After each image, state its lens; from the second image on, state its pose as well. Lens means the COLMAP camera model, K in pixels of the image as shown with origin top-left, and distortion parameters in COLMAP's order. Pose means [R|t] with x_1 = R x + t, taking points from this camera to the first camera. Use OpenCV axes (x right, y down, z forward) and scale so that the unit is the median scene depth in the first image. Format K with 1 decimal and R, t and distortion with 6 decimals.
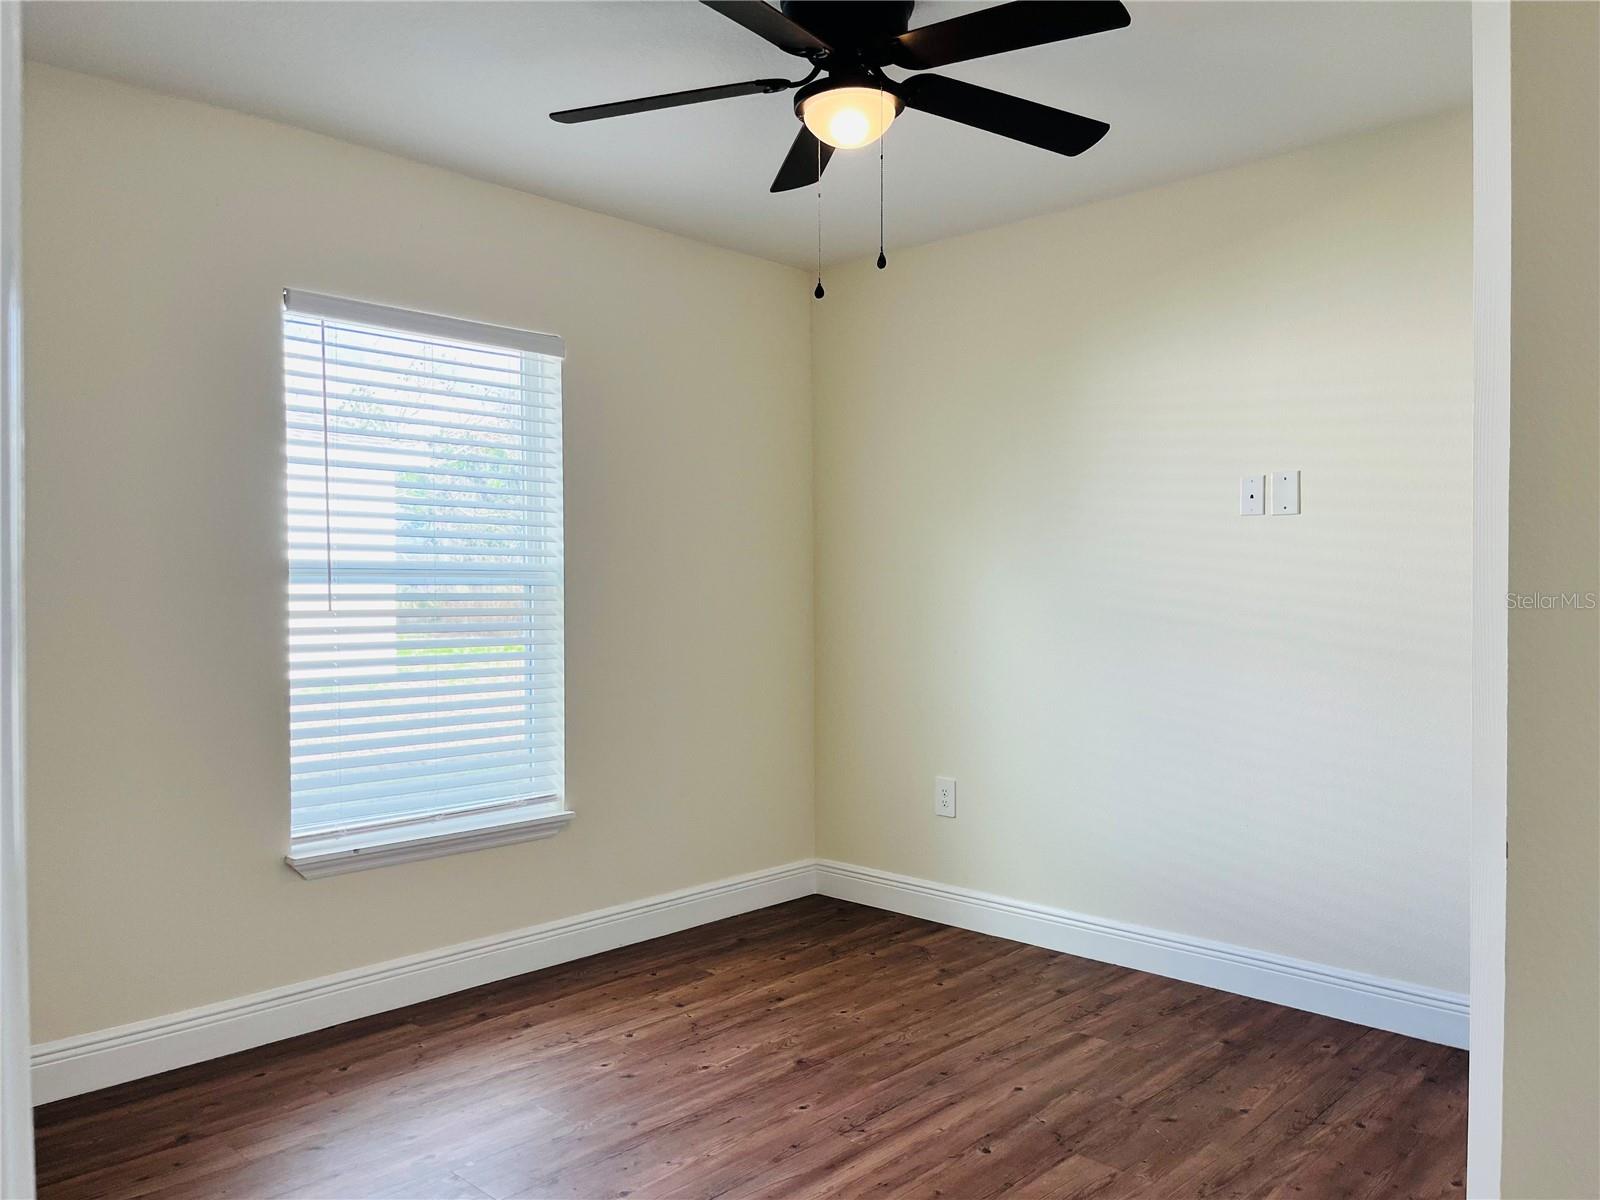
lens RADIAL K [[1214.5, 0, 804.4], [0, 1214.5, 604.0], [0, 0, 1]] dist [0.082373, -0.101521]
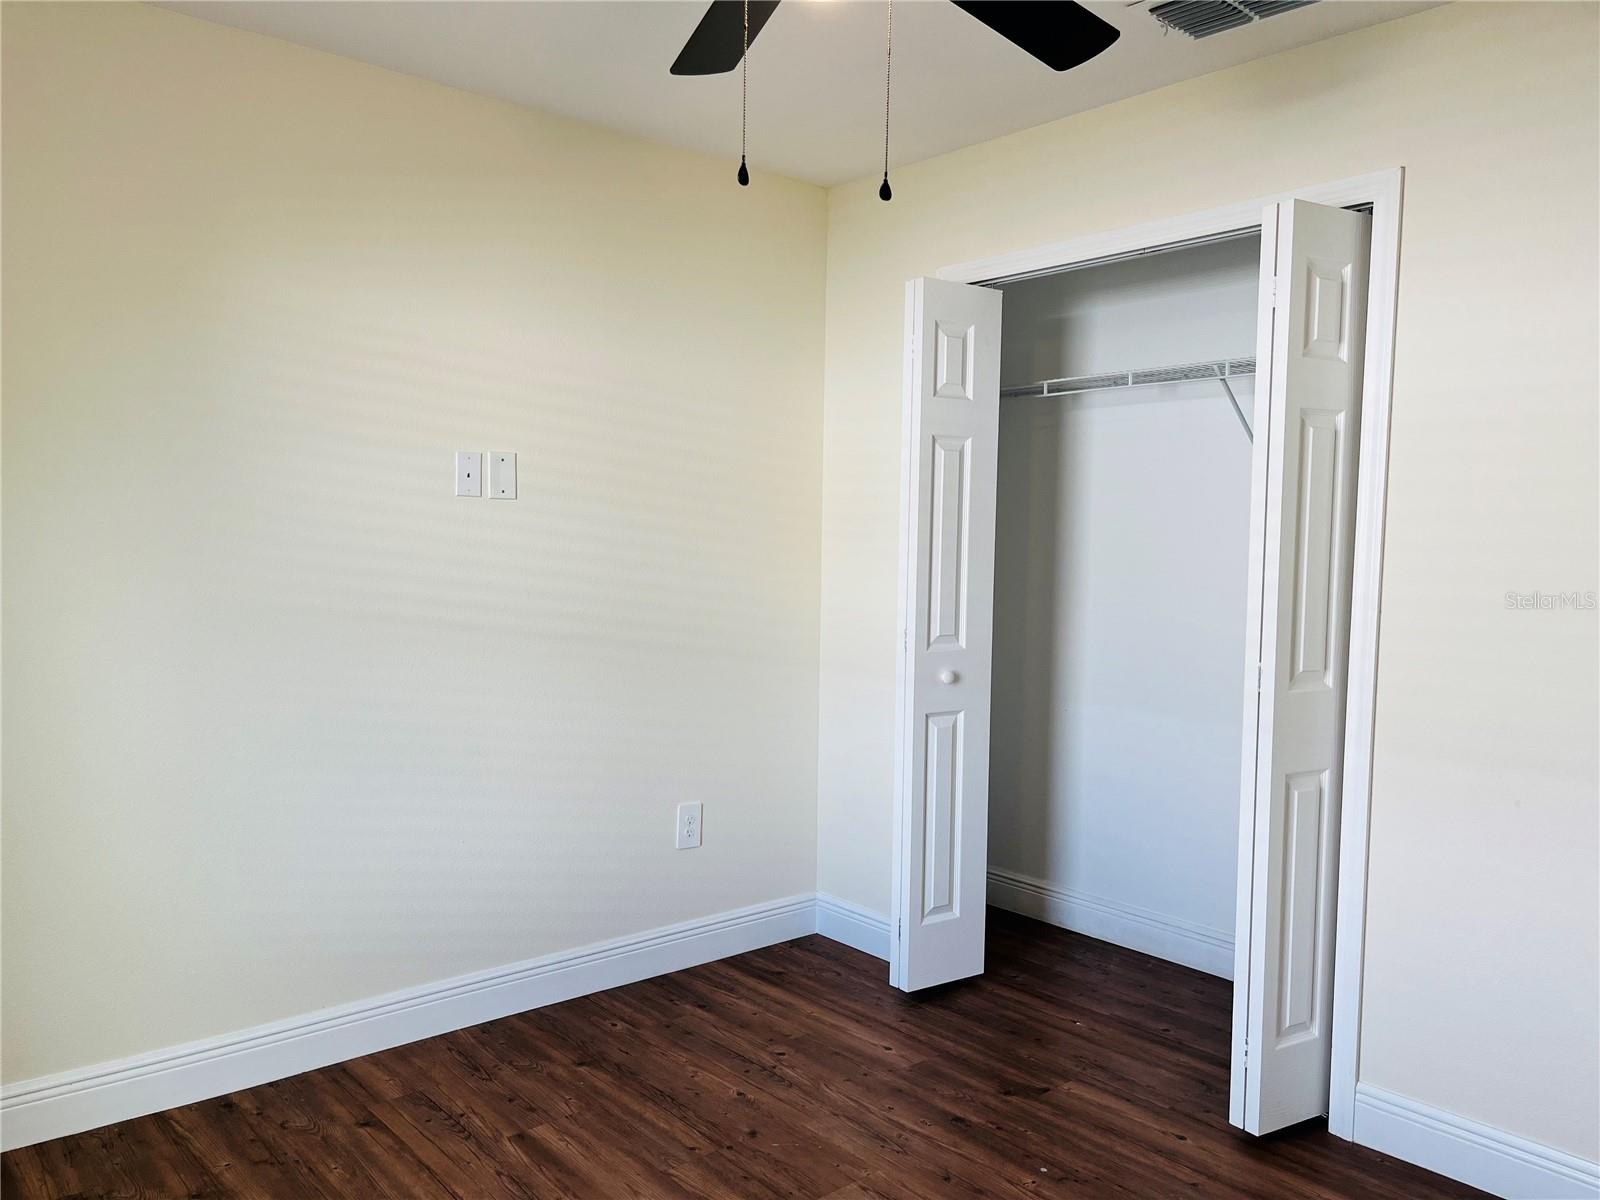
lens RADIAL K [[1214.5, 0, 804.4], [0, 1214.5, 604.0], [0, 0, 1]] dist [0.082373, -0.101521]
pose [[0.099803, -0.056013, 0.993429, -0.547636], [-0.000833, 0.998409, 0.056377, -0.048107], [-0.995007, -0.006454, 0.099598, 0.731771]]
